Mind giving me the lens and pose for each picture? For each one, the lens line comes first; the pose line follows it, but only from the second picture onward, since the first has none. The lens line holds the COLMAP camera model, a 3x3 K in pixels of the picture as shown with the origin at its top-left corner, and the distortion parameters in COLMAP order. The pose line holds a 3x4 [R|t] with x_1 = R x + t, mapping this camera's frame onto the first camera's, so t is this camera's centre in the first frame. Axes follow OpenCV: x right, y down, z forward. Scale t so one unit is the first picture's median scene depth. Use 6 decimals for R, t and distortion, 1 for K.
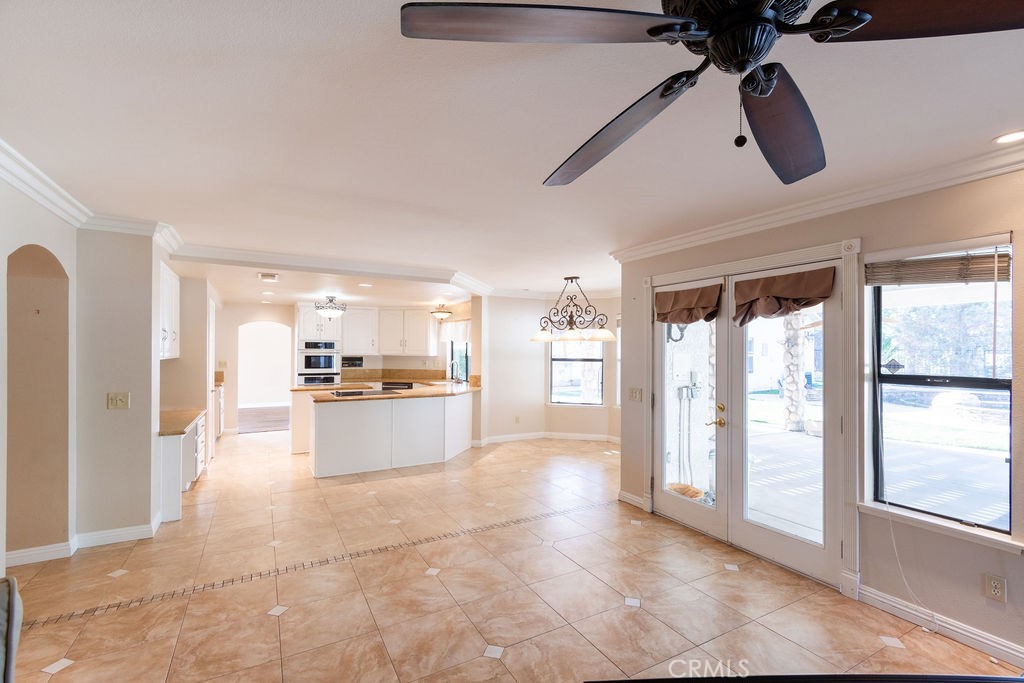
lens RADIAL K [[449.5, 0, 511.9], [0, 449.5, 346.5], [0, 0, 1]] dist [-0.002352, -0.000694]
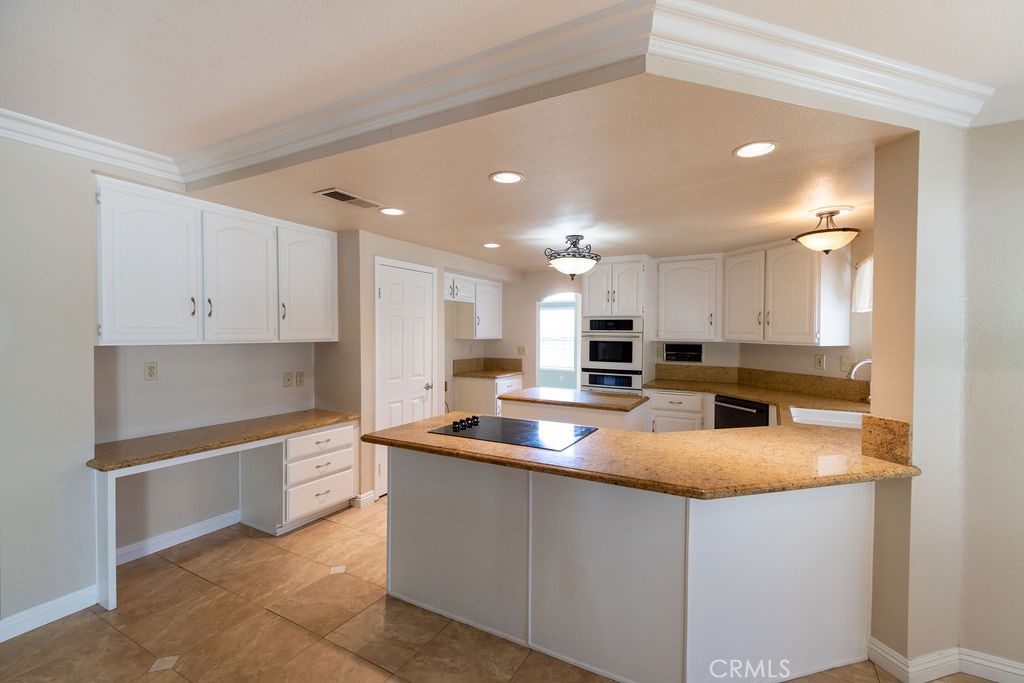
lens RADIAL K [[449.5, 0, 515.7], [0, 449.5, 338.7], [0, 0, 1]] dist [-0.002352, -0.000694]
pose [[0.540094, 0.012701, -0.841509, 0.030463], [0.001366, 0.999872, 0.015968, 0.007833], [0.841604, -0.009774, 0.540007, 0.649241]]
